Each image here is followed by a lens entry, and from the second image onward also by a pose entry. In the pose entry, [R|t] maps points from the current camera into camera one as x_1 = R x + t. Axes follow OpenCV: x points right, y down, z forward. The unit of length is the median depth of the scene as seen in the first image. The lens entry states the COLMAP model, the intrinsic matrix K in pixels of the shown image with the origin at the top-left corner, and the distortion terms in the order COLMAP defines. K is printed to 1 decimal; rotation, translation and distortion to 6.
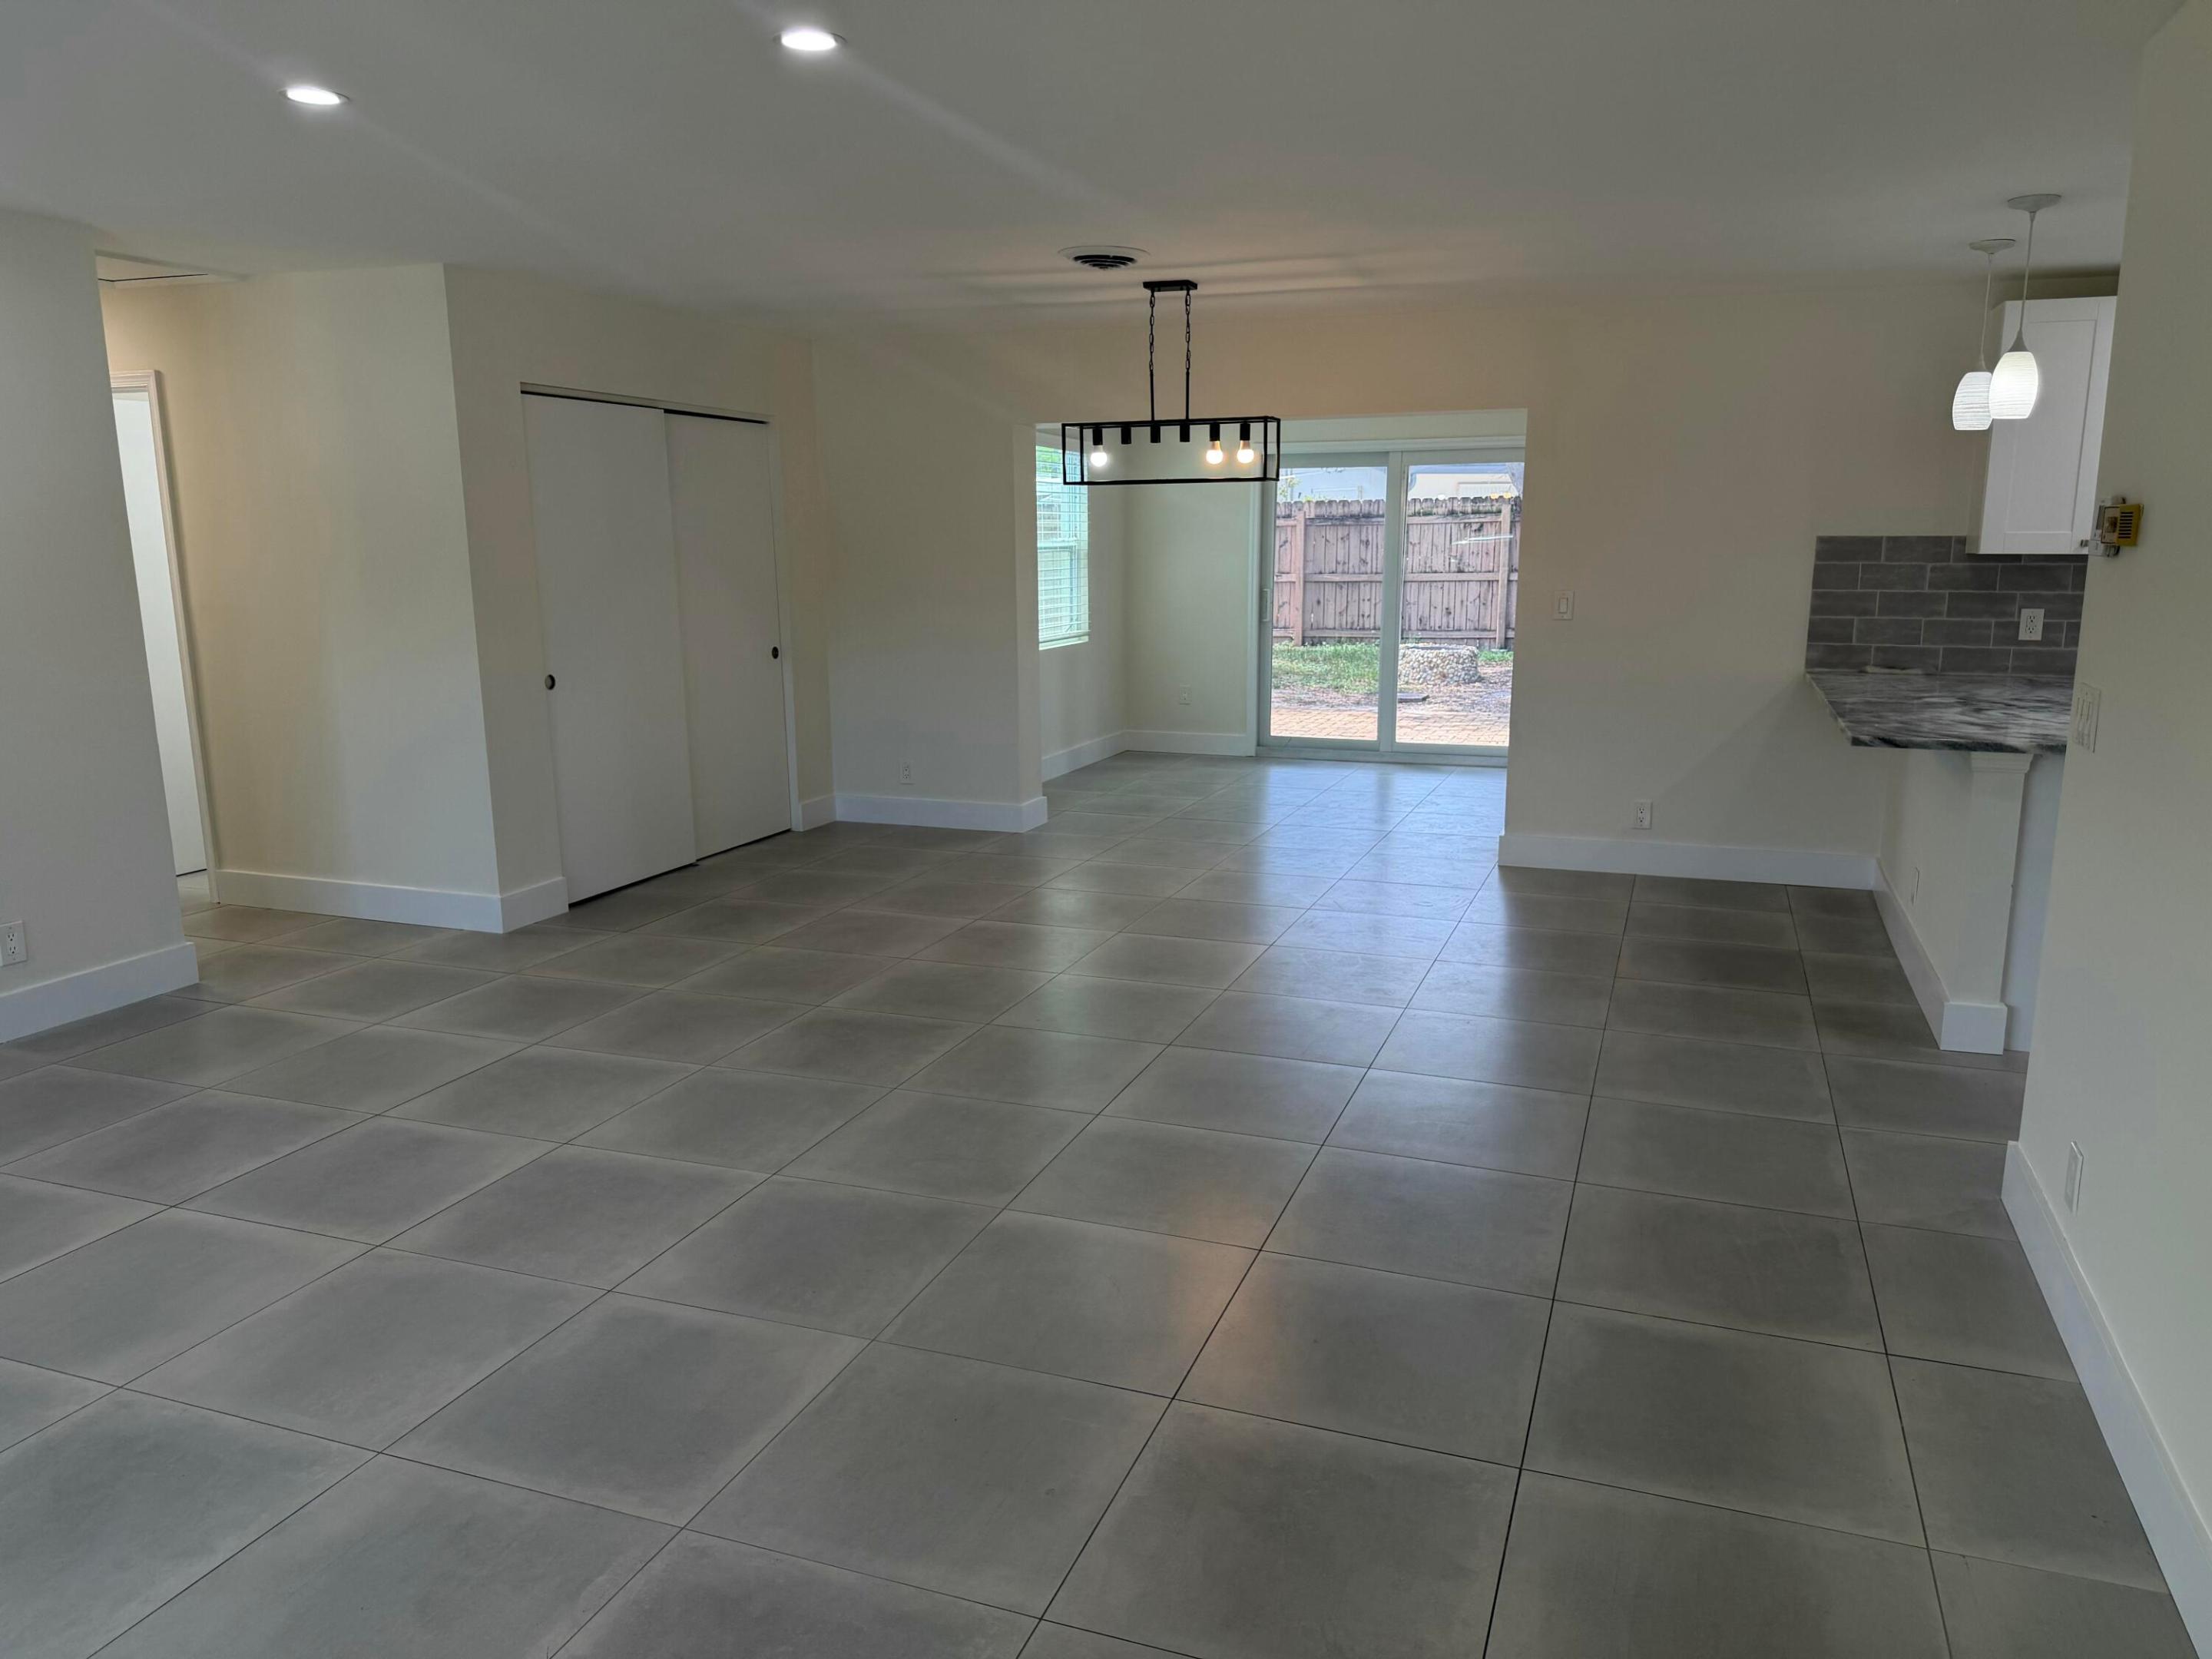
lens RADIAL K [[1550.3, 0, 1109.6], [0, 1550.3, 846.5], [0, 0, 1]] dist [0.115760, -0.165056]
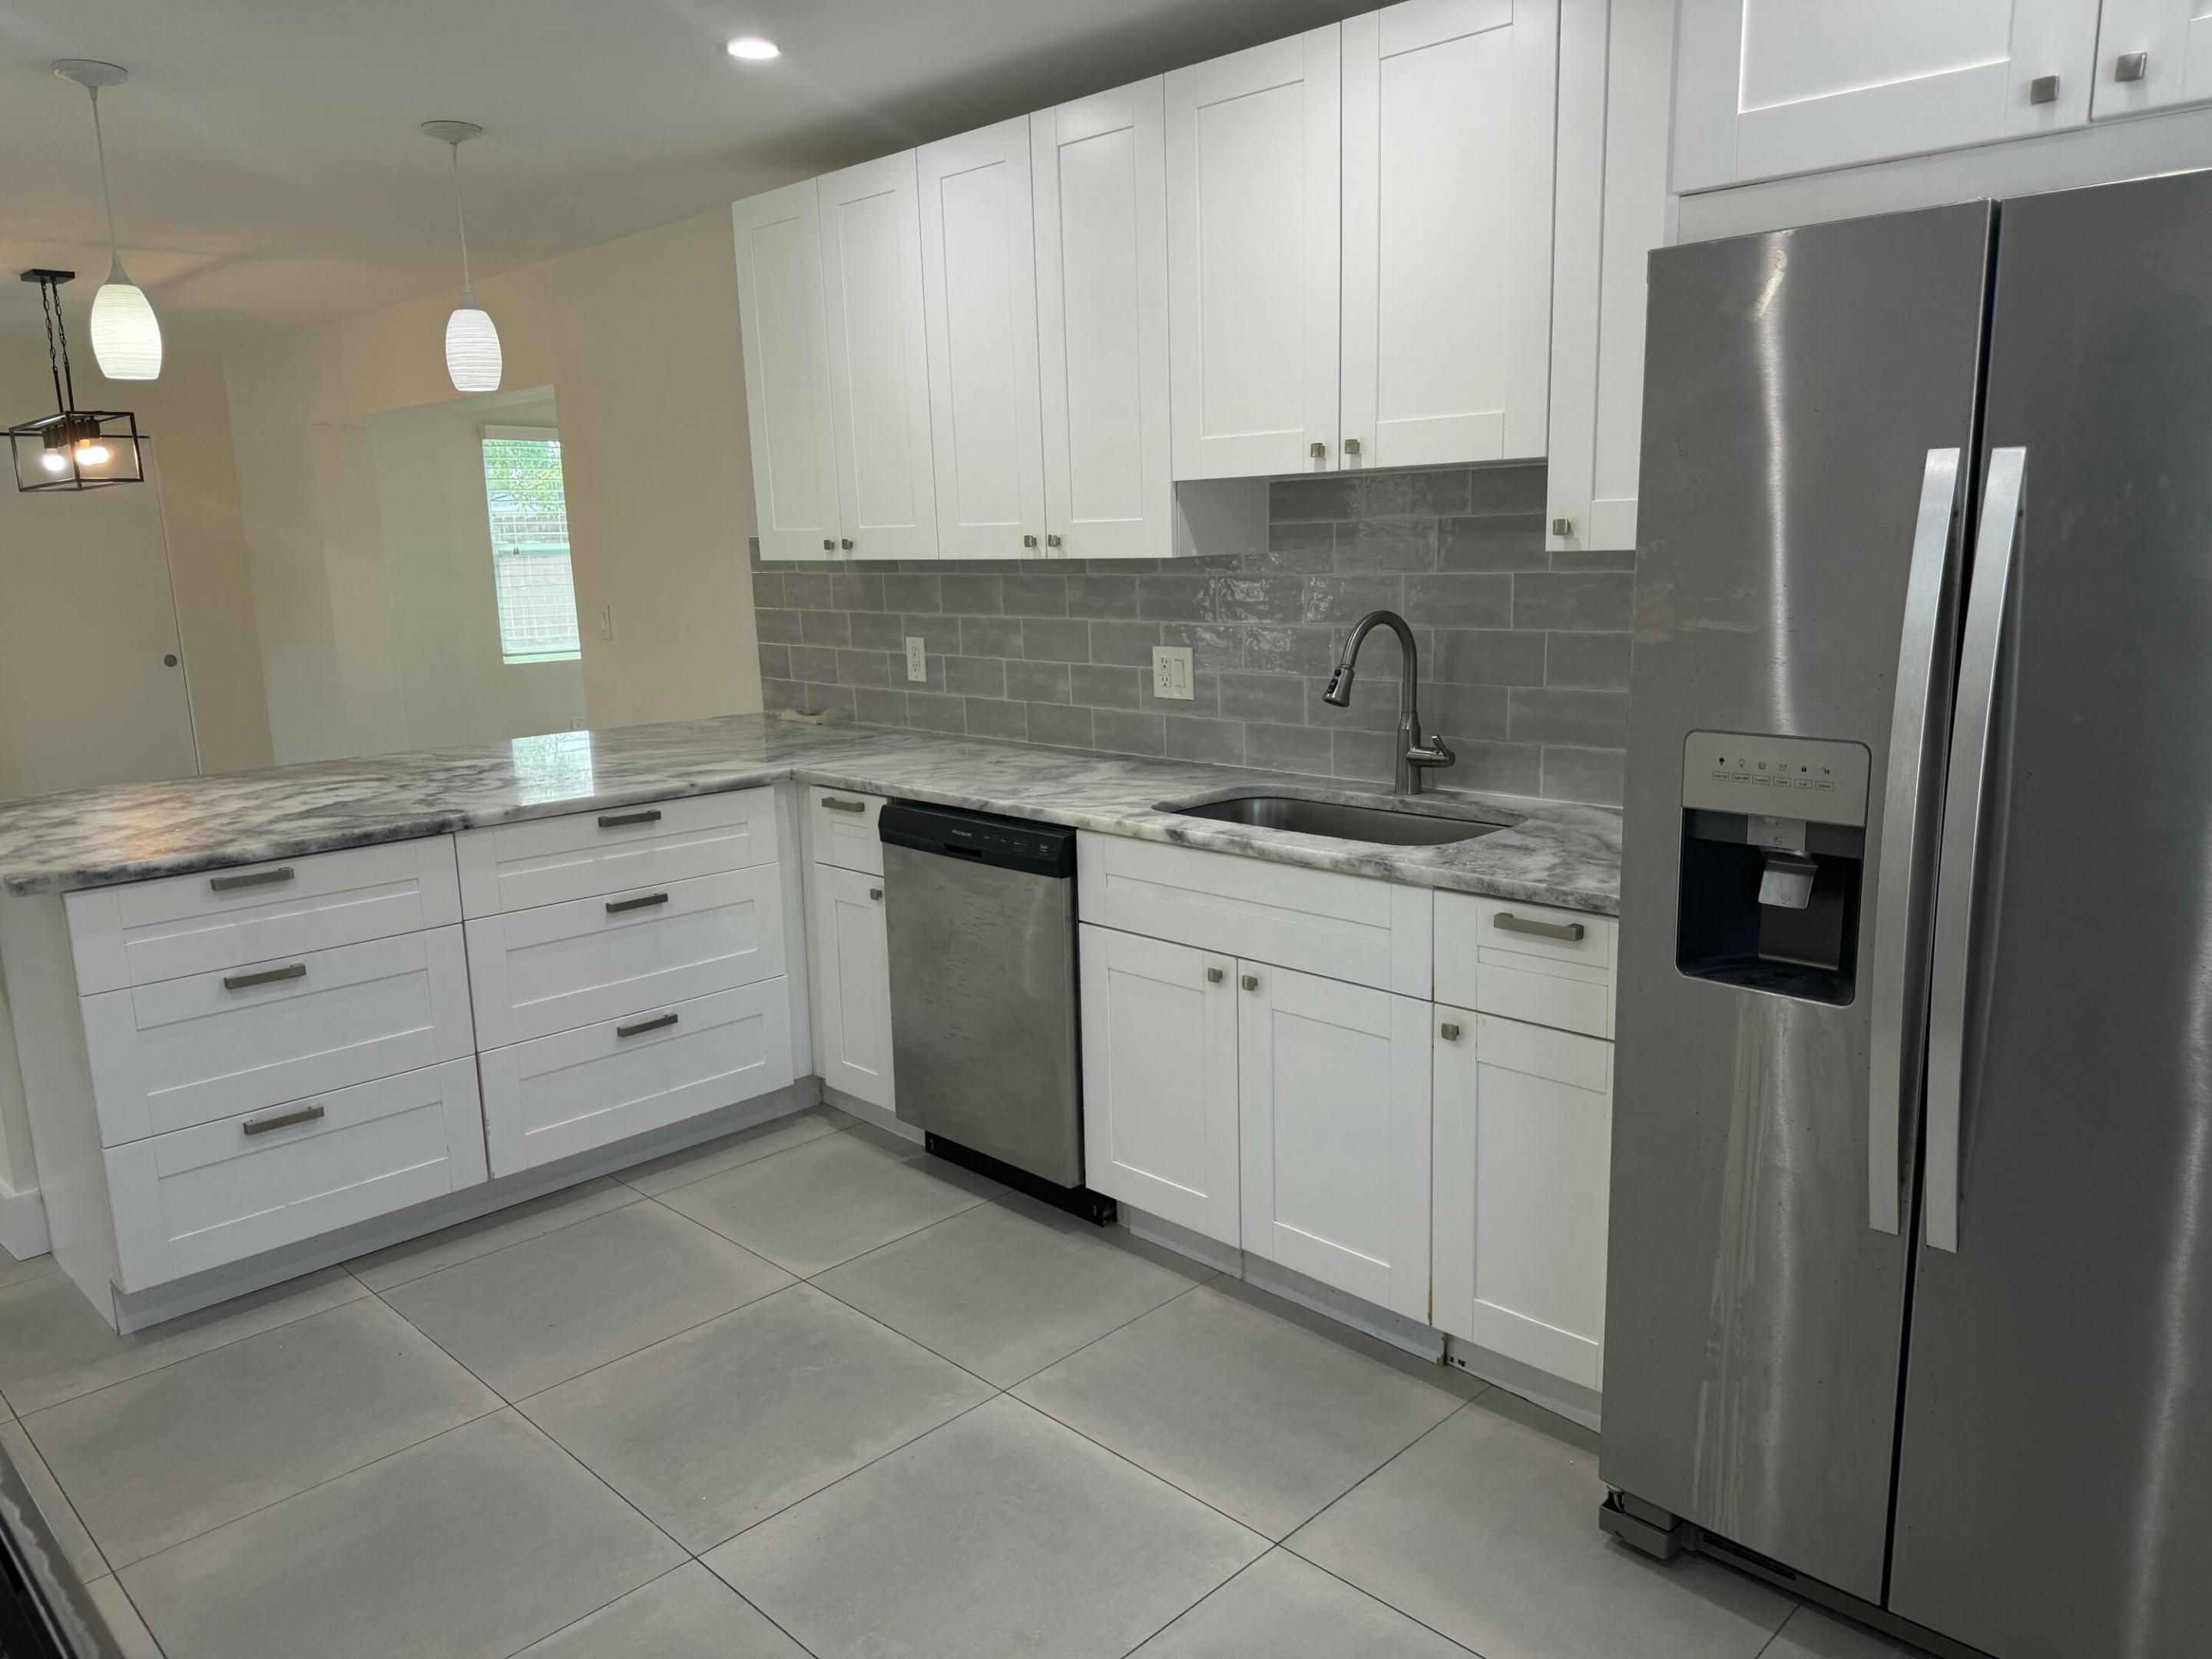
lens RADIAL K [[1550.3, 0, 1109.6], [0, 1550.3, 846.5], [0, 0, 1]] dist [0.115760, -0.165056]
pose [[0.911080, 0.063956, -0.407239, 1.115920], [-0.063137, 0.997885, 0.015464, -0.084518], [0.407367, 0.011623, 0.913191, 0.461914]]
